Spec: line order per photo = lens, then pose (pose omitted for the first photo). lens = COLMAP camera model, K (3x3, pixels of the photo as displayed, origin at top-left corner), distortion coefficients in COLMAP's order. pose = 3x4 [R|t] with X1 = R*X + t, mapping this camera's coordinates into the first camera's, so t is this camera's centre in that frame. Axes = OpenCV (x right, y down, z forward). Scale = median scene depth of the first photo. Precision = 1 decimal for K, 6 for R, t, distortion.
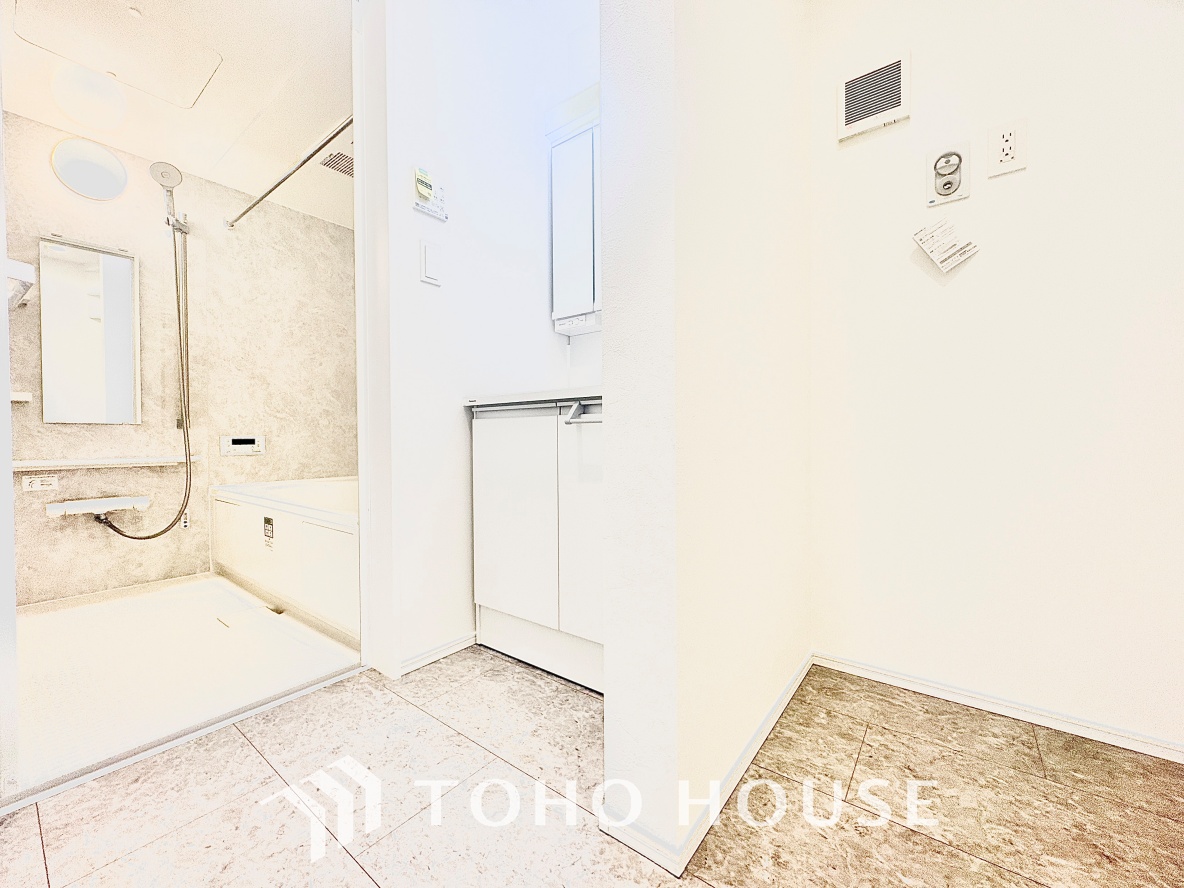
lens RADIAL K [[471.6, 0, 591.5], [0, 471.6, 443.7], [0, 0, 1]] dist [-0.000352, 0.000474]
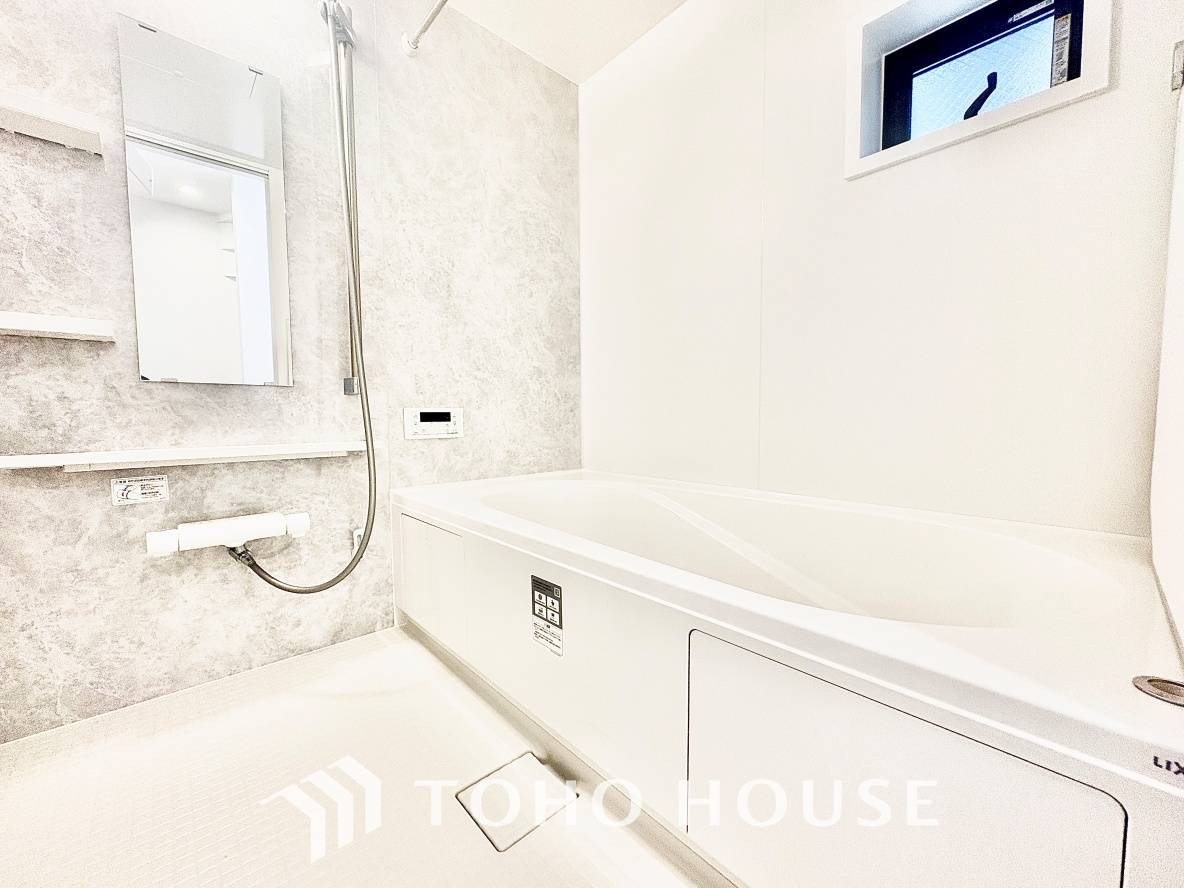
lens RADIAL K [[471.6, 0, 593.1], [0, 471.6, 443.3], [0, 0, 1]] dist [-0.000352, 0.000474]
pose [[0.985439, 0.010266, -0.169722, -0.467650], [-0.002006, 0.998808, 0.048765, -0.000266], [0.170020, -0.047714, 0.984285, 0.465043]]
